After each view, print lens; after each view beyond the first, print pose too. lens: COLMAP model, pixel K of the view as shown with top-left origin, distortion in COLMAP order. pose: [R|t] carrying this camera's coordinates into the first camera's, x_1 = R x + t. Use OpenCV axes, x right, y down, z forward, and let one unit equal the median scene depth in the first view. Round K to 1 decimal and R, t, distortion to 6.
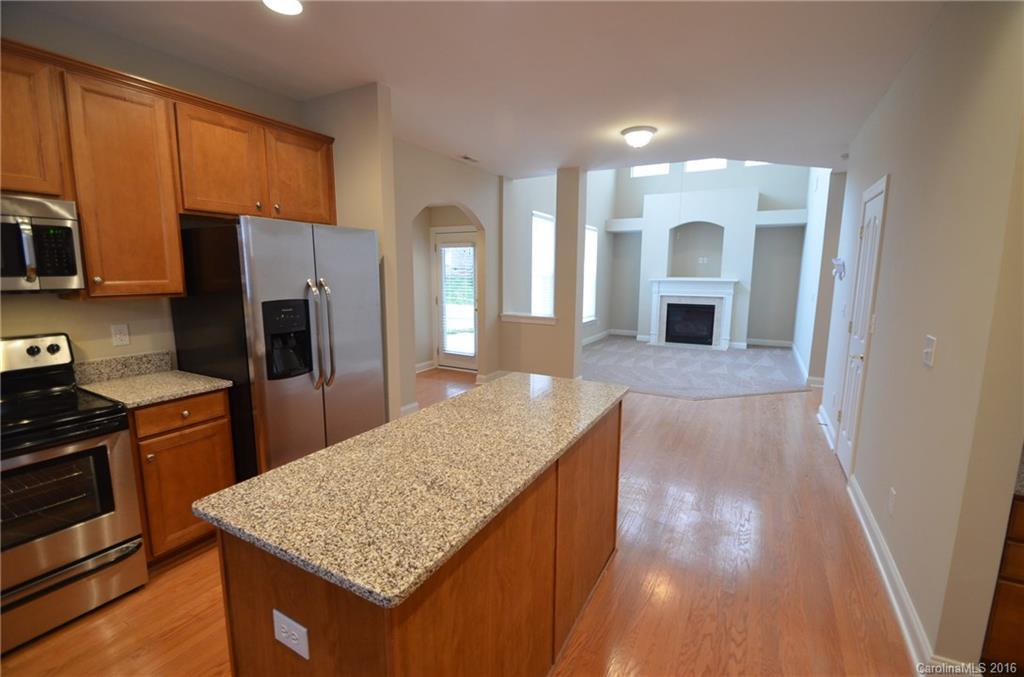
lens RADIAL K [[447.0, 0, 509.7], [0, 447.0, 342.5], [0, 0, 1]] dist [-0.015371, -0.001781]
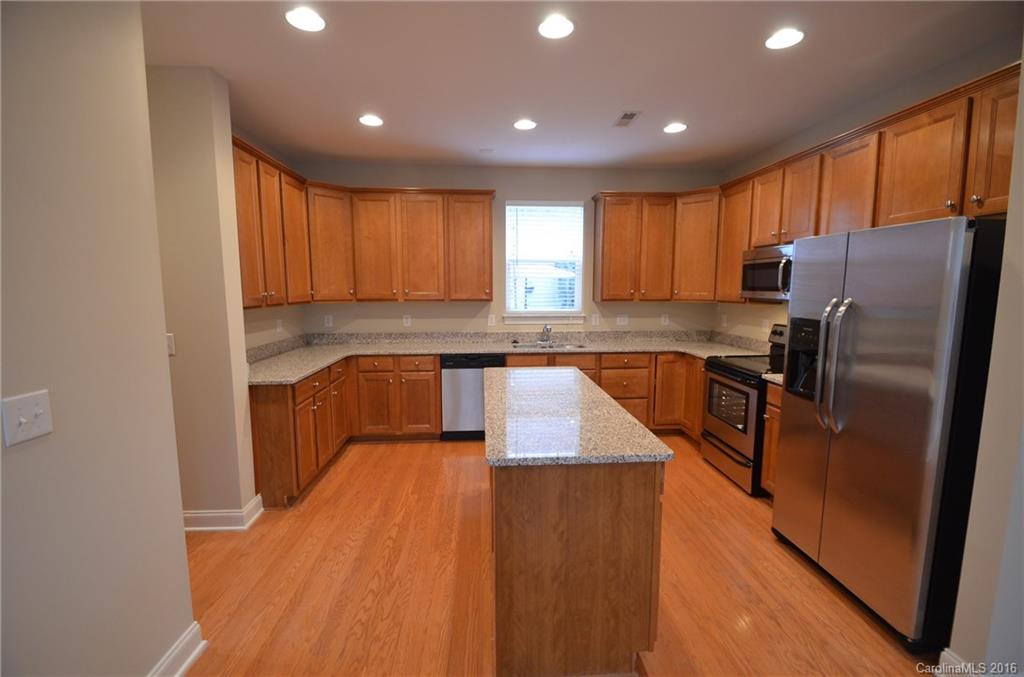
lens RADIAL K [[447.0, 0, 511.6], [0, 447.0, 339.1], [0, 0, 1]] dist [-0.015371, -0.001781]
pose [[-0.843322, 0.060765, -0.533962, 0.588720], [-0.090599, 0.963291, 0.252712, -0.249417], [0.529716, 0.261494, -0.806859, 1.513449]]
